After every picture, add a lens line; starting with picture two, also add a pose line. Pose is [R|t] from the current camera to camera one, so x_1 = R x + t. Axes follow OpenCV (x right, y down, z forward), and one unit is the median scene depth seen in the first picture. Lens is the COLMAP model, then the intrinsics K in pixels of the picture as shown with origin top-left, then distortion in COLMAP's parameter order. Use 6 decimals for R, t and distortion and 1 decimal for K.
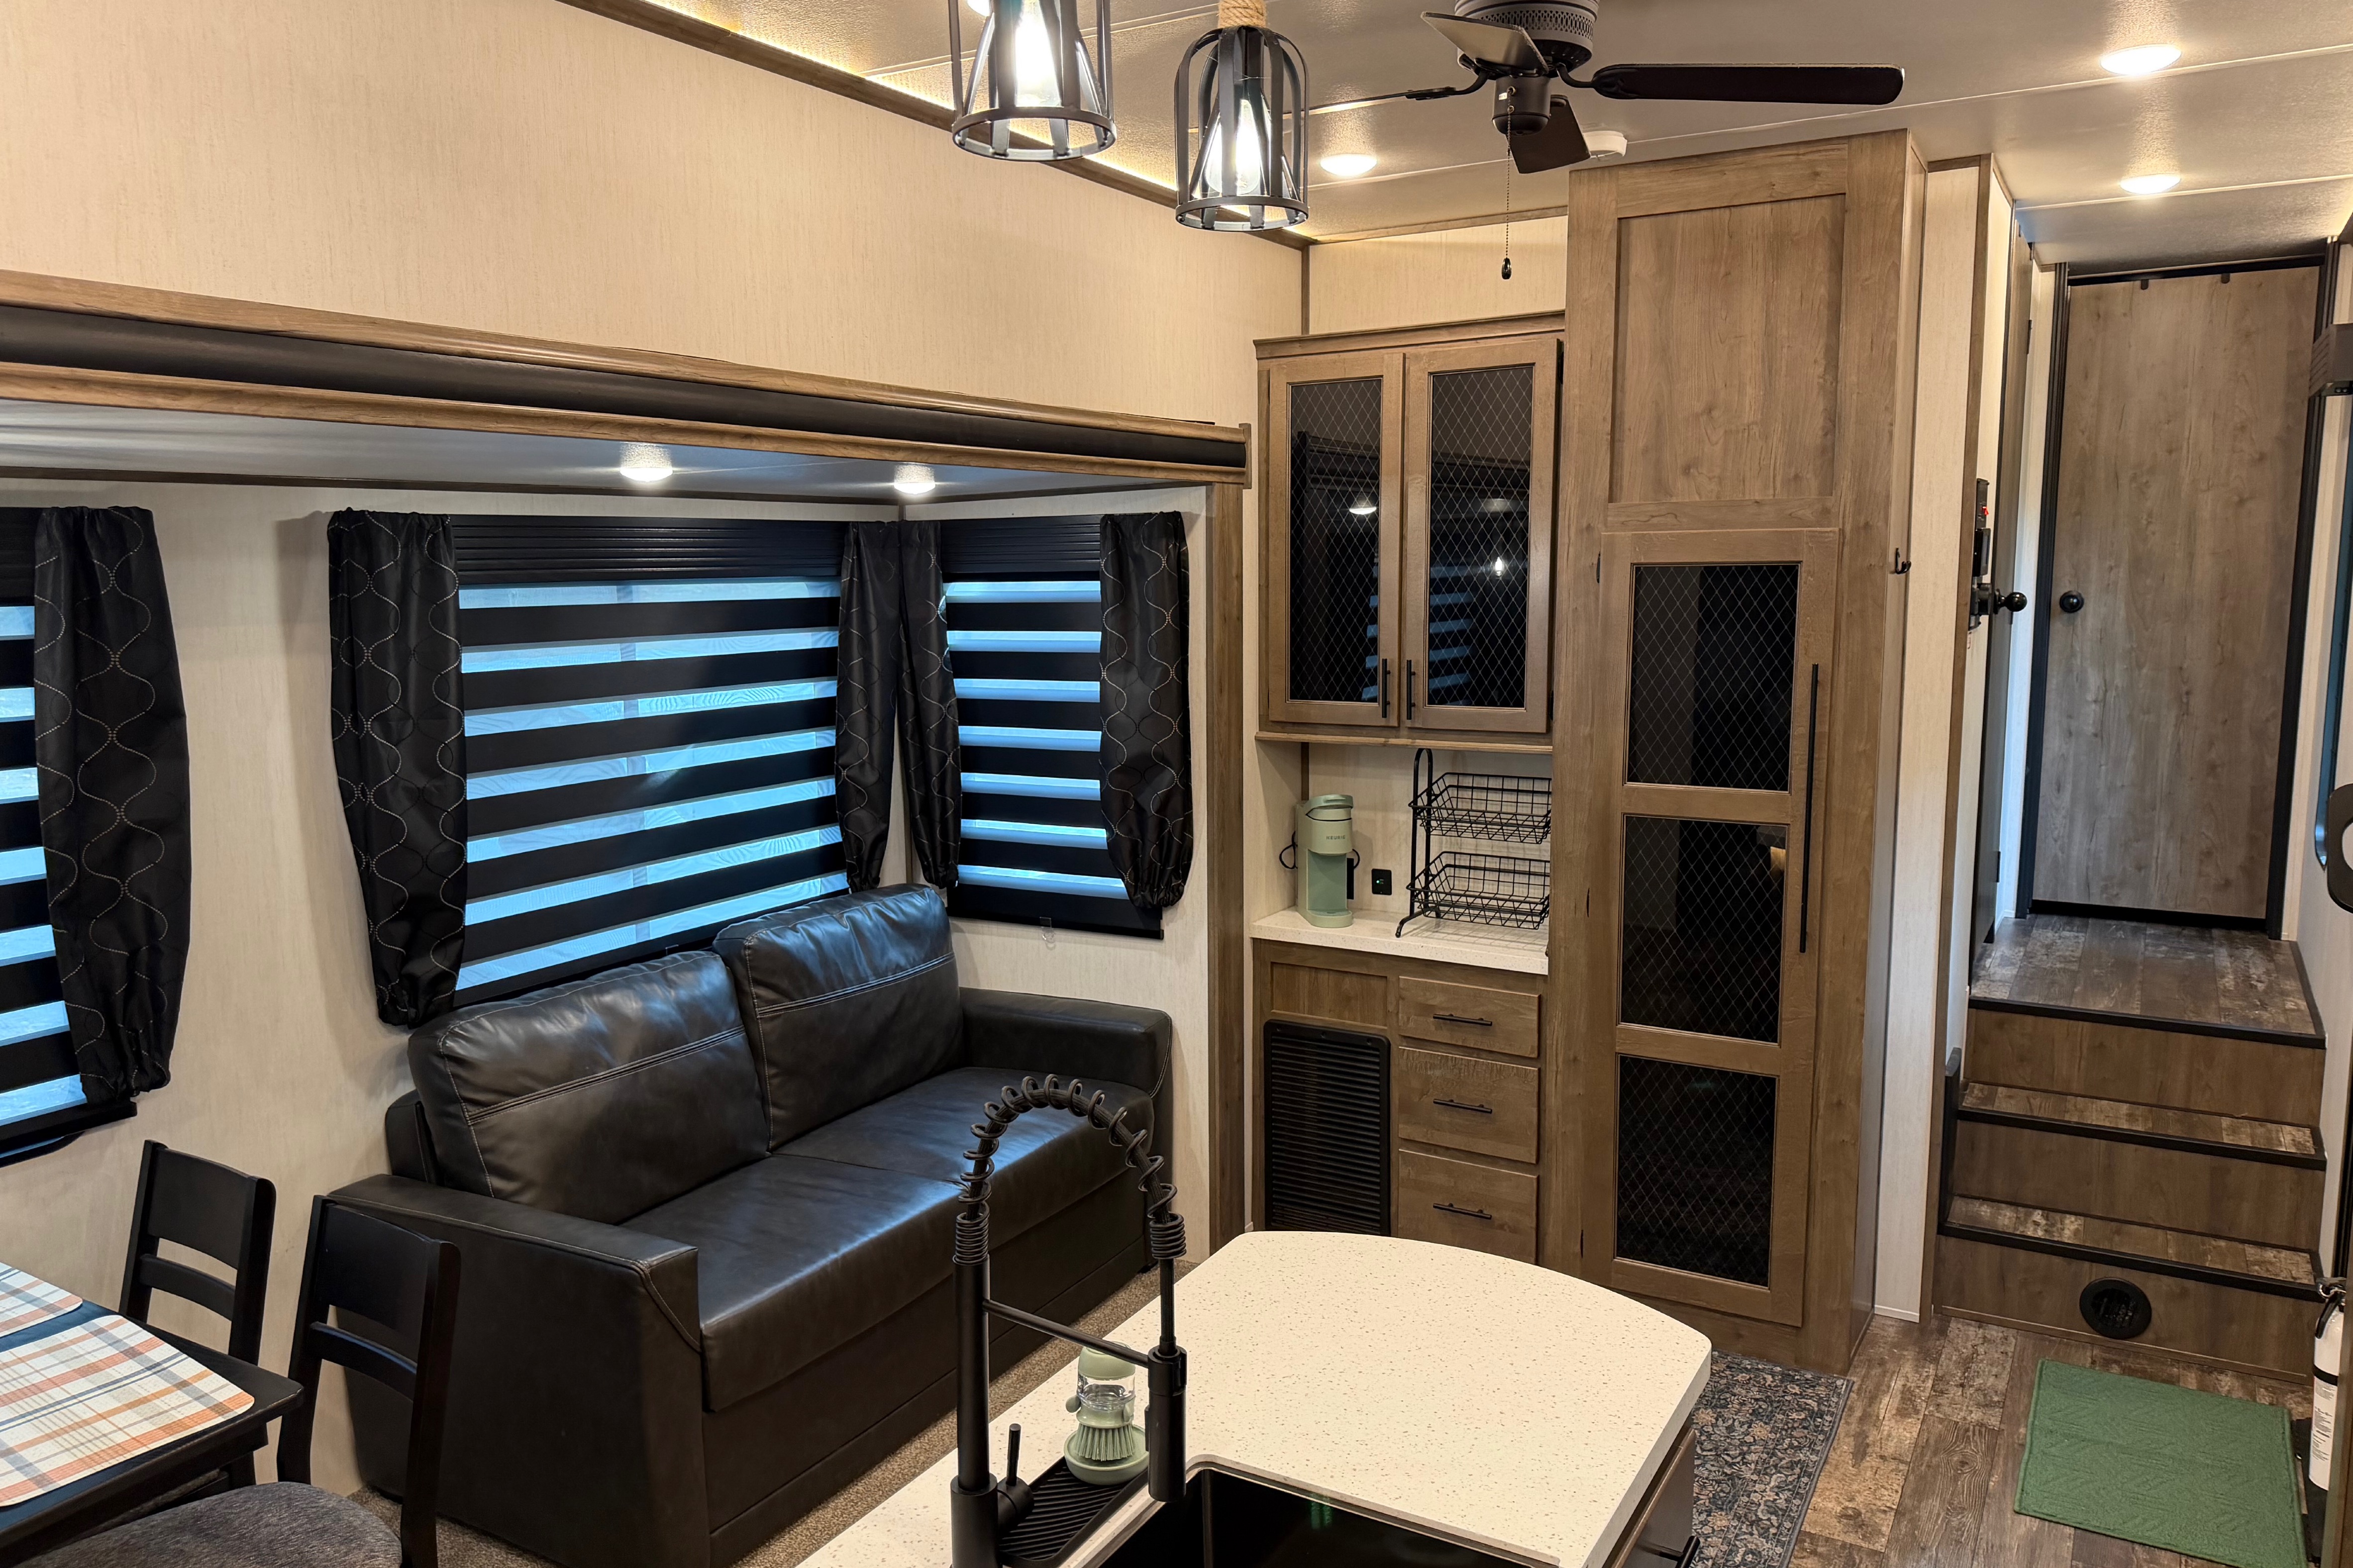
lens RADIAL K [[1601.6, 0, 1178.2], [0, 1601.6, 804.2], [0, 0, 1]] dist [0.003996, -0.003593]
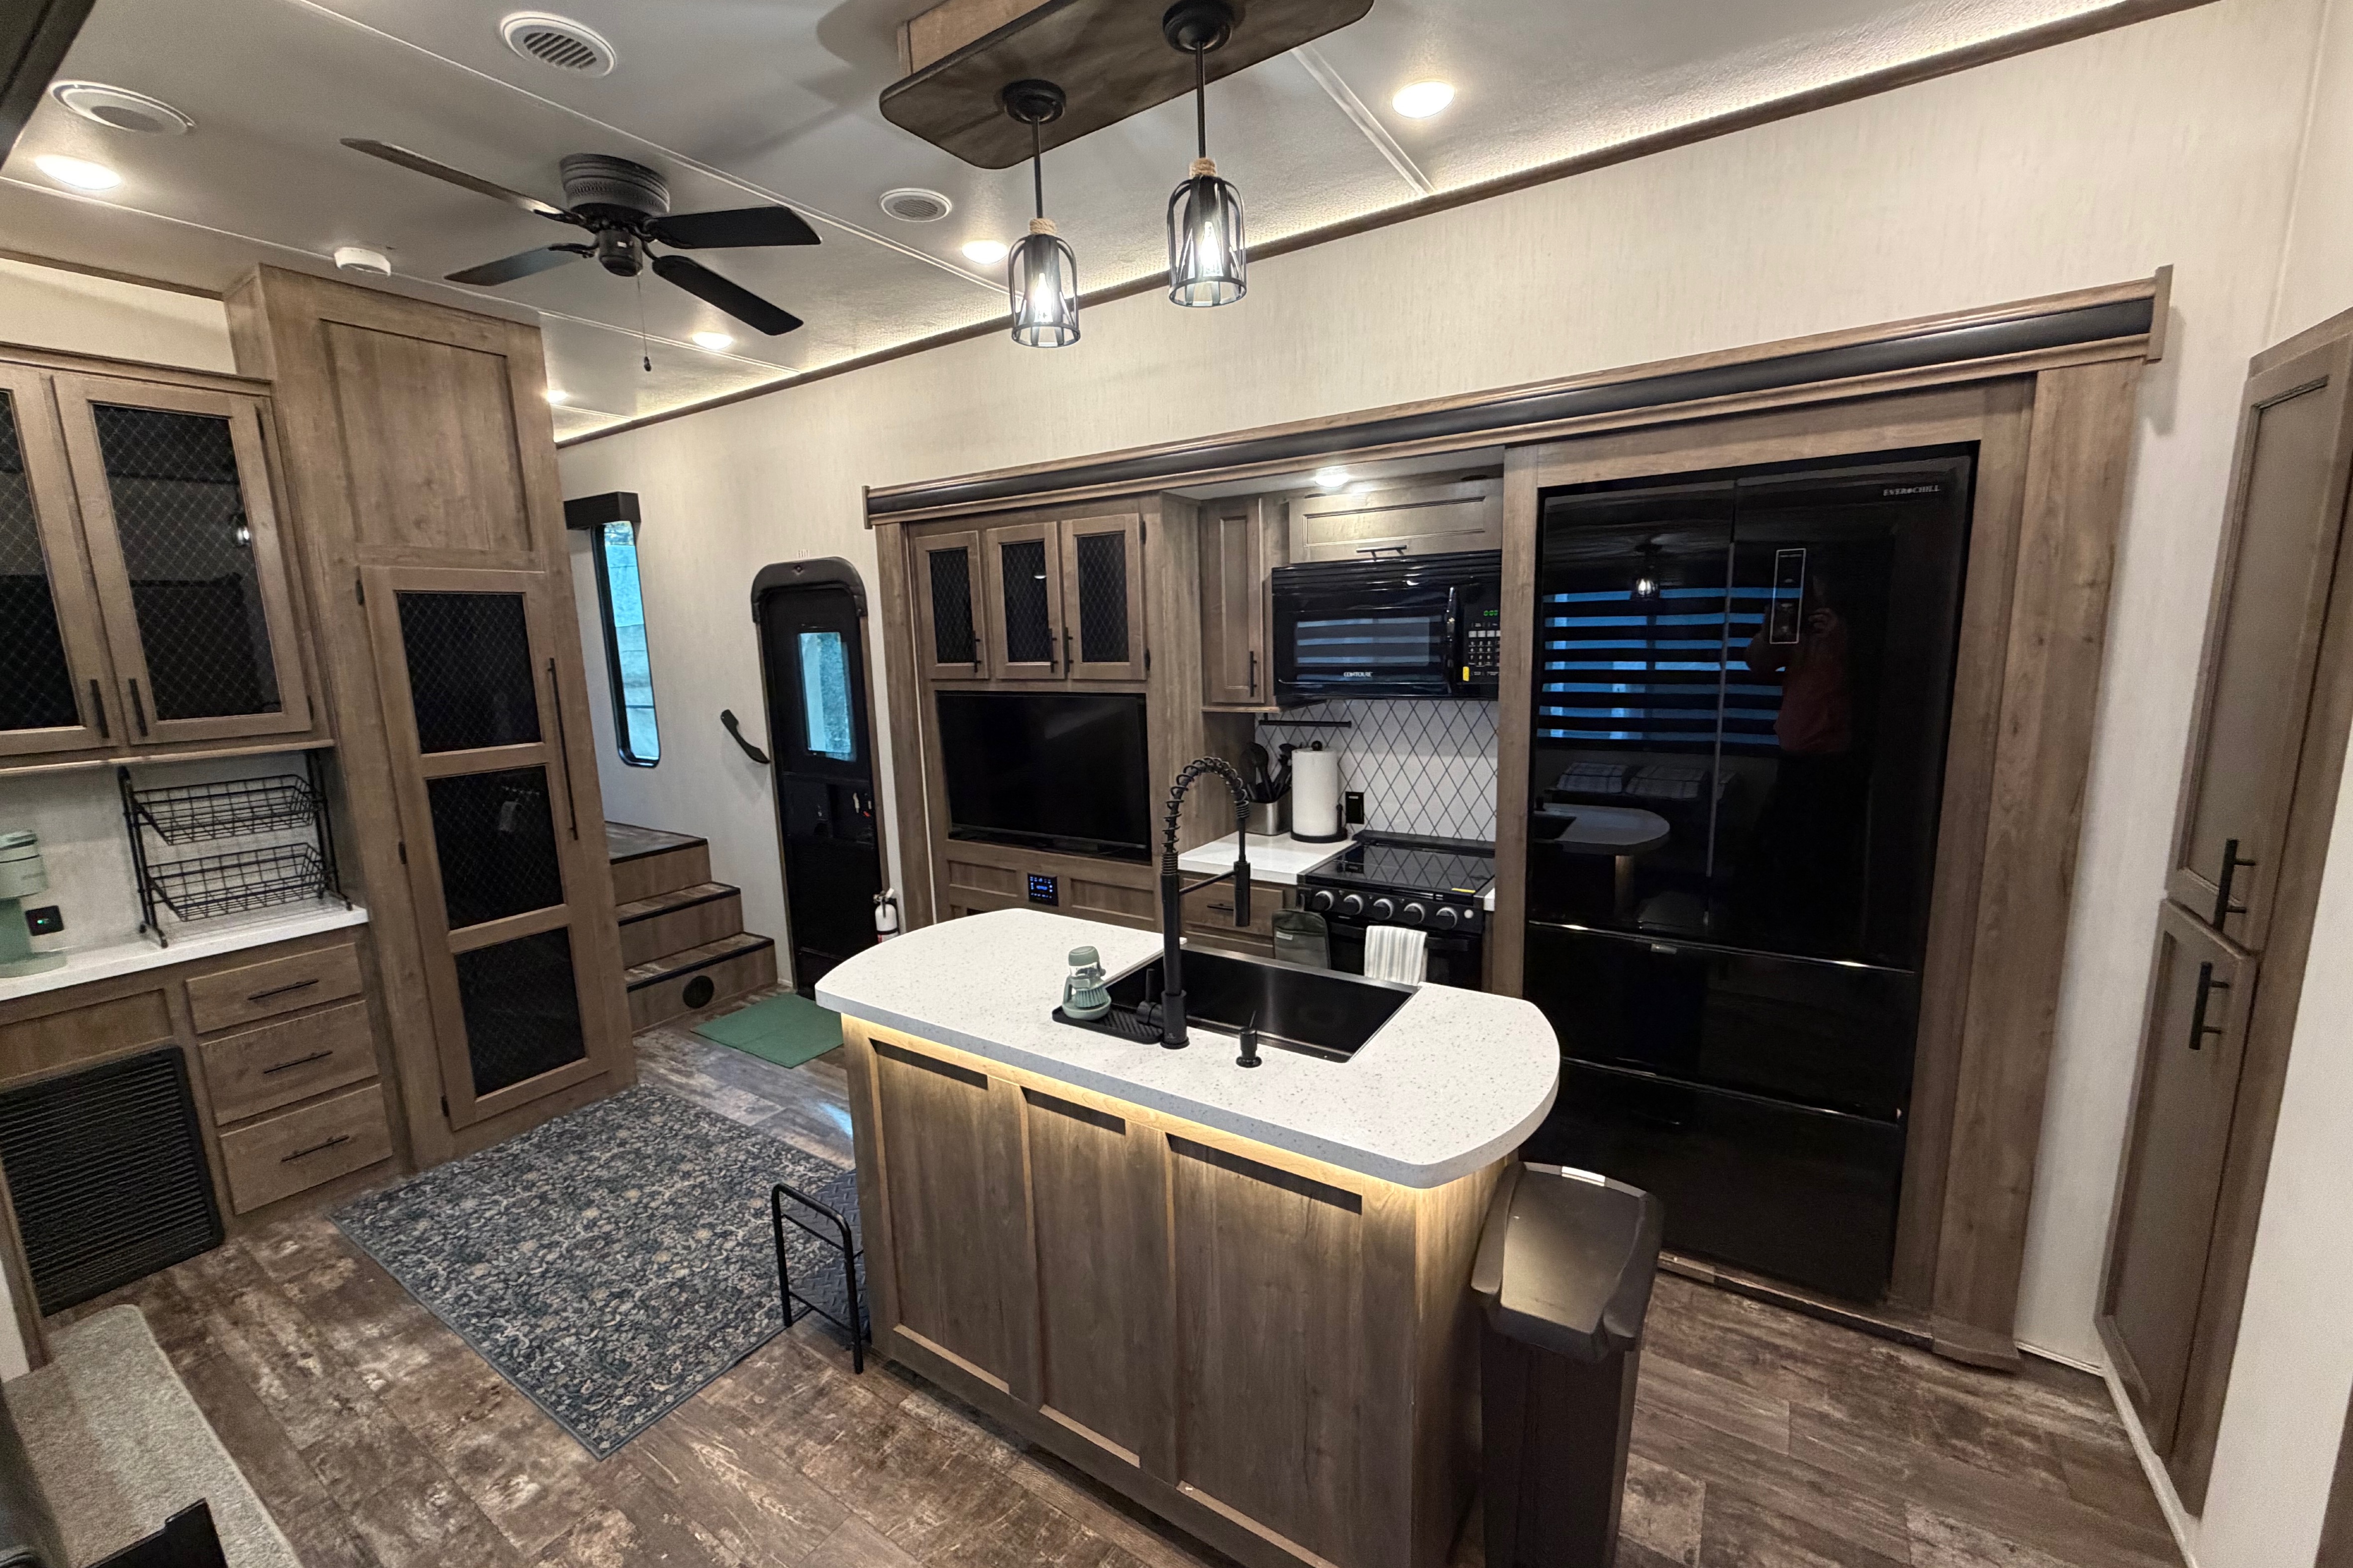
lens RADIAL K [[943.6, 0, 1176.5], [0, 943.6, 784.0], [0, 0, 1]] dist [-0.001872, -0.000340]
pose [[0.028205, -0.153662, 0.987721, -0.499081], [0.173809, 0.973816, 0.146536, 0.004783], [-0.984375, 0.167542, 0.054175, 0.343881]]
